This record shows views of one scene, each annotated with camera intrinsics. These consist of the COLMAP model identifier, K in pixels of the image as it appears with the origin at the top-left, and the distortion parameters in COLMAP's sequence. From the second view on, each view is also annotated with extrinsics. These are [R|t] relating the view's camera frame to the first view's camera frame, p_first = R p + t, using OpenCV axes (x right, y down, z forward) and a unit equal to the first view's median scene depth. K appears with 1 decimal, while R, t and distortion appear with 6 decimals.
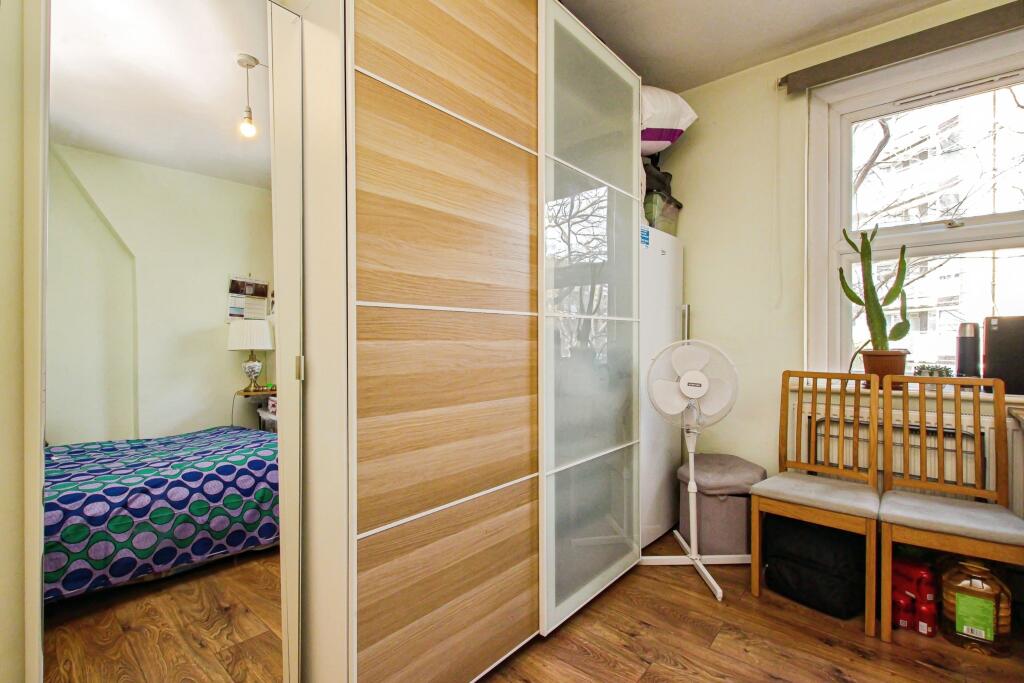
lens RADIAL K [[467.1, 0, 512.0], [0, 467.1, 341.5], [0, 0, 1]] dist [-0.000762, -0.001074]
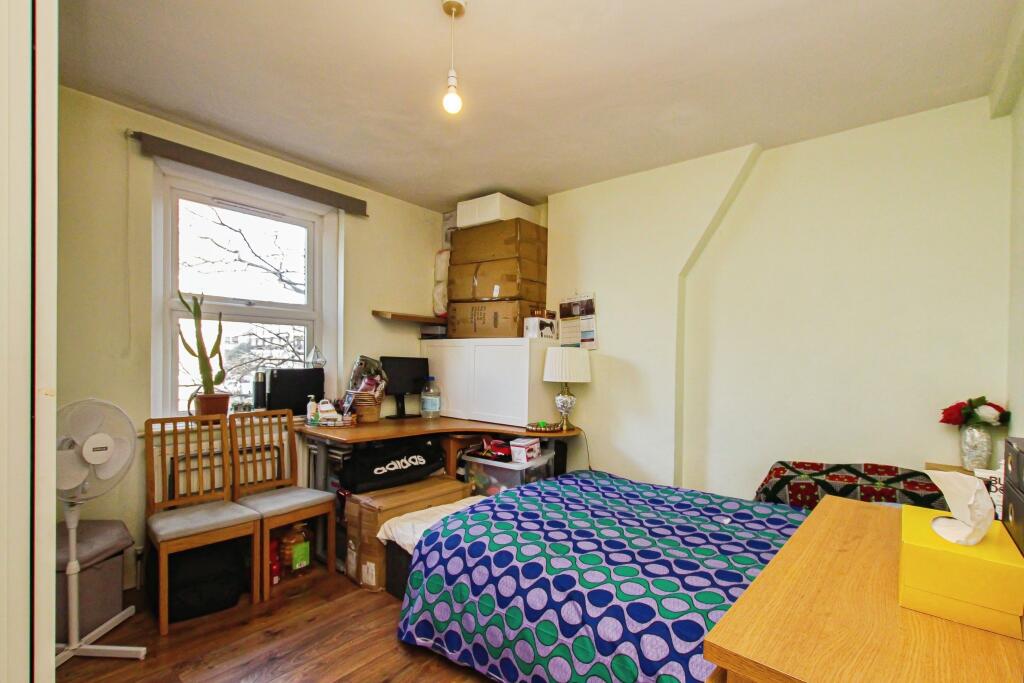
lens RADIAL K [[469.7, 0, 513.5], [0, 469.7, 365.0], [0, 0, 1]] dist [-0.000829, -0.000292]
pose [[-0.016582, 0.000450, 0.999862, -0.512747], [0.004682, 0.999989, -0.000372, -0.056168], [-0.999852, 0.004676, -0.016584, 0.214562]]
